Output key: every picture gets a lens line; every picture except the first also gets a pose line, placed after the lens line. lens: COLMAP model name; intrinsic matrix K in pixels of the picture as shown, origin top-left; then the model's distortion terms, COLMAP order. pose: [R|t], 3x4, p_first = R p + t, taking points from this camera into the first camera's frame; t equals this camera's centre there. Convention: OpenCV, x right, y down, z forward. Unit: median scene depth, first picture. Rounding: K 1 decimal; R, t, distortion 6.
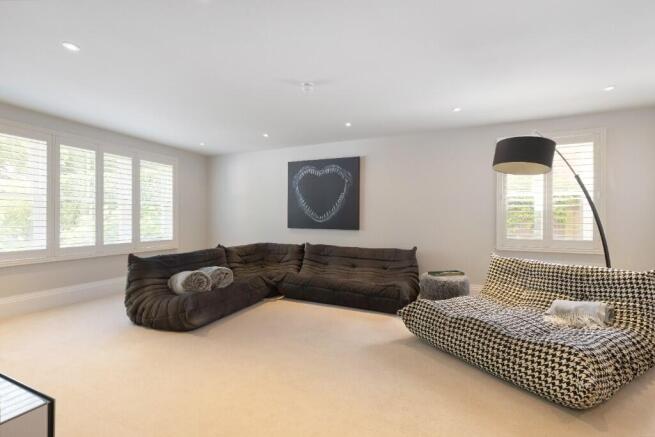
lens RADIAL K [[287.0, 0, 327.5], [0, 287.0, 218.5], [0, 0, 1]] dist [0.001231, 0.000294]
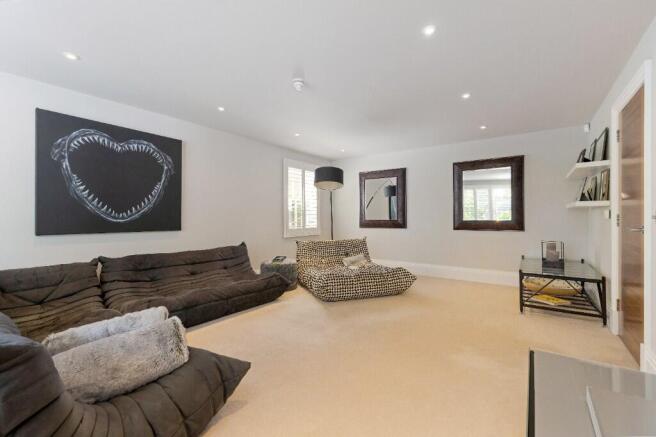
lens RADIAL K [[287.5, 0, 328.0], [0, 287.5, 218.5], [0, 0, 1]] dist [0.001231, 0.000294]
pose [[0.194446, -0.009356, 0.980869, -0.593340], [0.020187, 0.999781, 0.005534, 0.010036], [-0.980706, 0.018725, 0.194592, 0.423124]]
